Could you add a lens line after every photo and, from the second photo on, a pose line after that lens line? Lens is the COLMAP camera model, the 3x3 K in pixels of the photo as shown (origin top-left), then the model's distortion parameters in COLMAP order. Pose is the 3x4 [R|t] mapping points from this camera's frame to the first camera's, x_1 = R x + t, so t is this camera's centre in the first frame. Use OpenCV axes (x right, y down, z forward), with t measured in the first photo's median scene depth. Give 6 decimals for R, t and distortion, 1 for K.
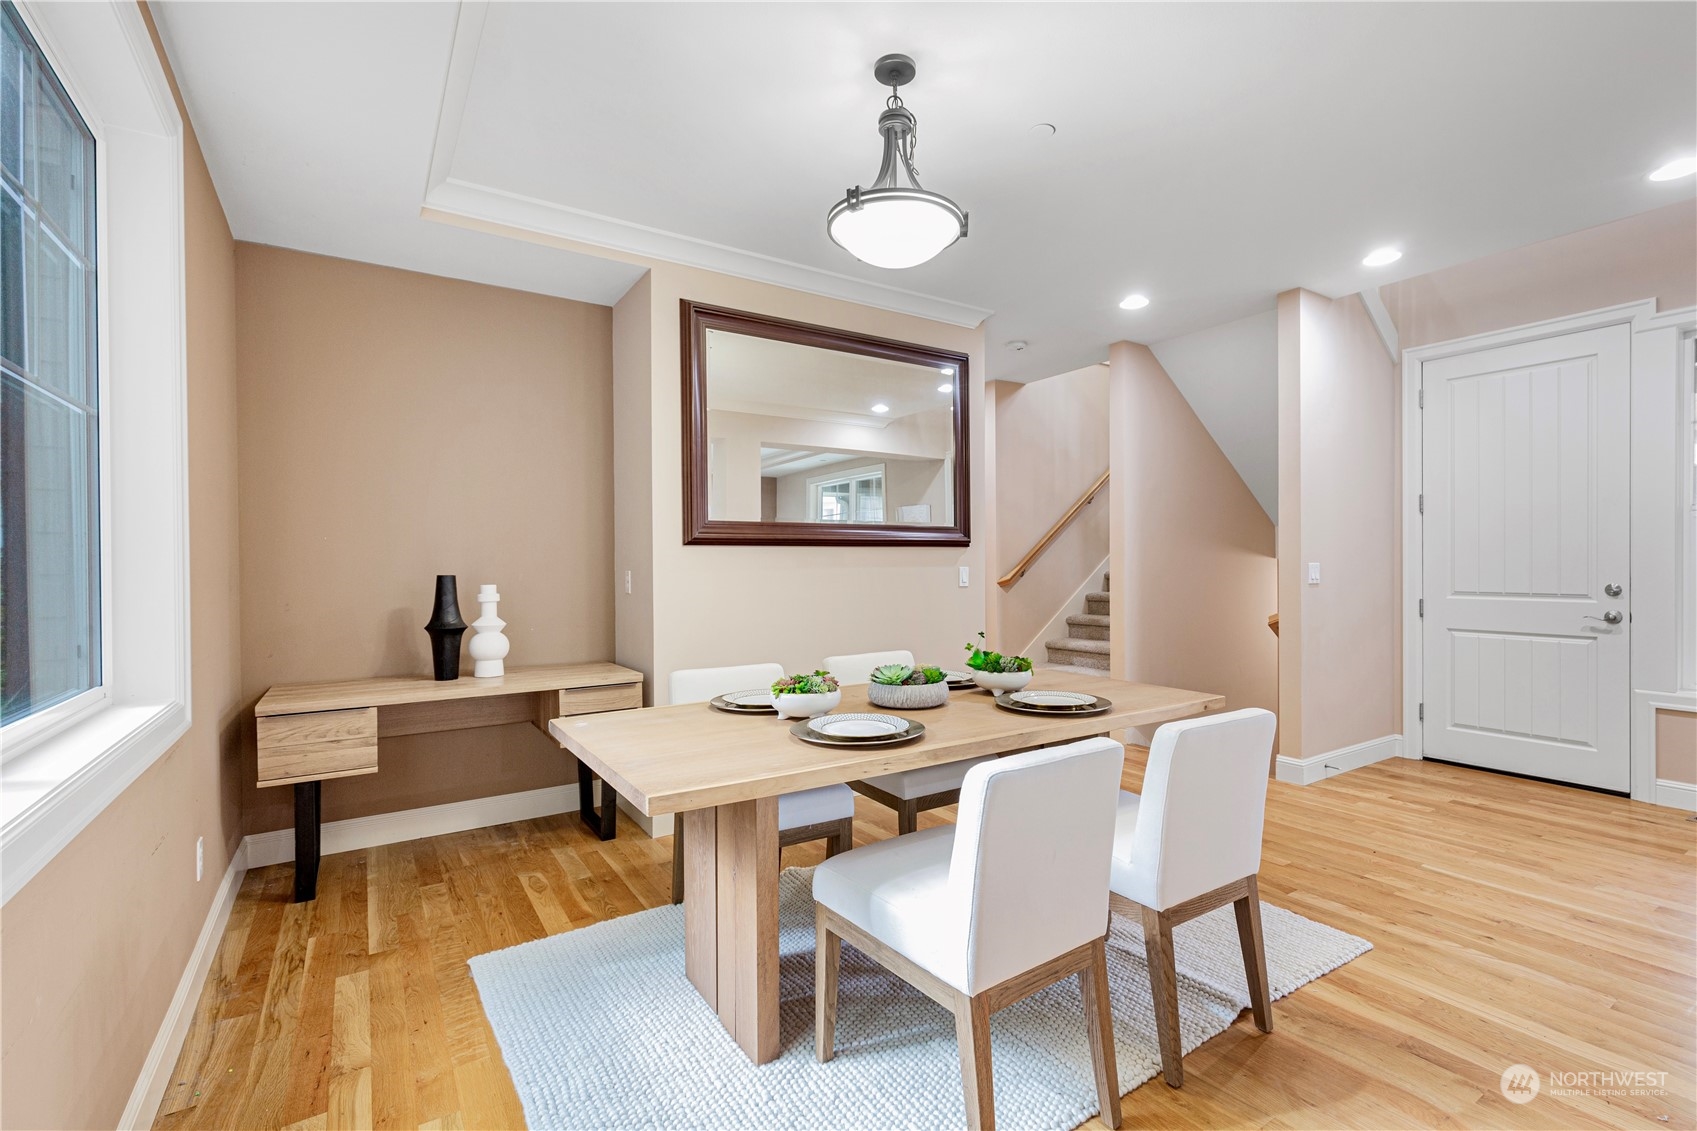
lens RADIAL K [[764.2, 0, 860.3], [0, 764.2, 567.9], [0, 0, 1]] dist [0.007305, -0.000745]
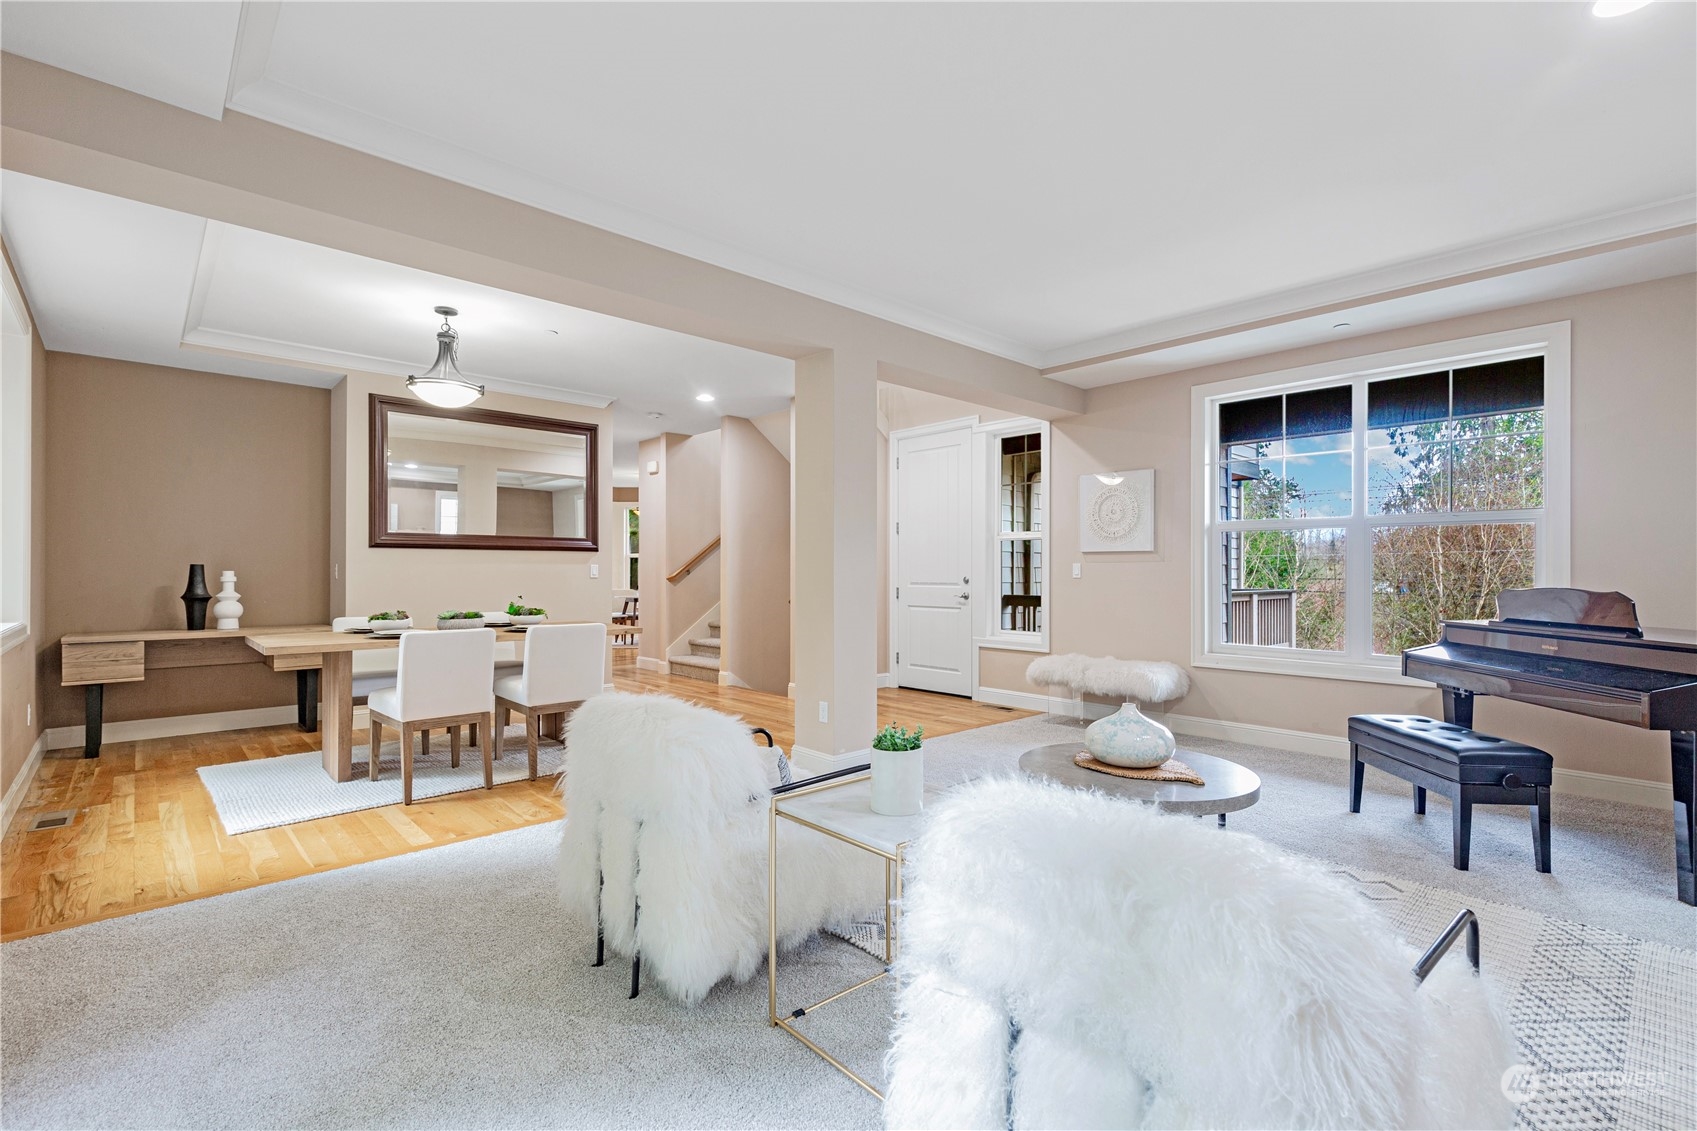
lens RADIAL K [[764.2, 0, 857.0], [0, 764.2, 565.4], [0, 0, 1]] dist [0.007305, -0.000745]
pose [[0.985415, 0.008239, 0.169970, 0.521488], [-0.005598, 0.999856, -0.016016, 0.028958], [-0.170077, 0.014831, 0.985319, -0.777970]]
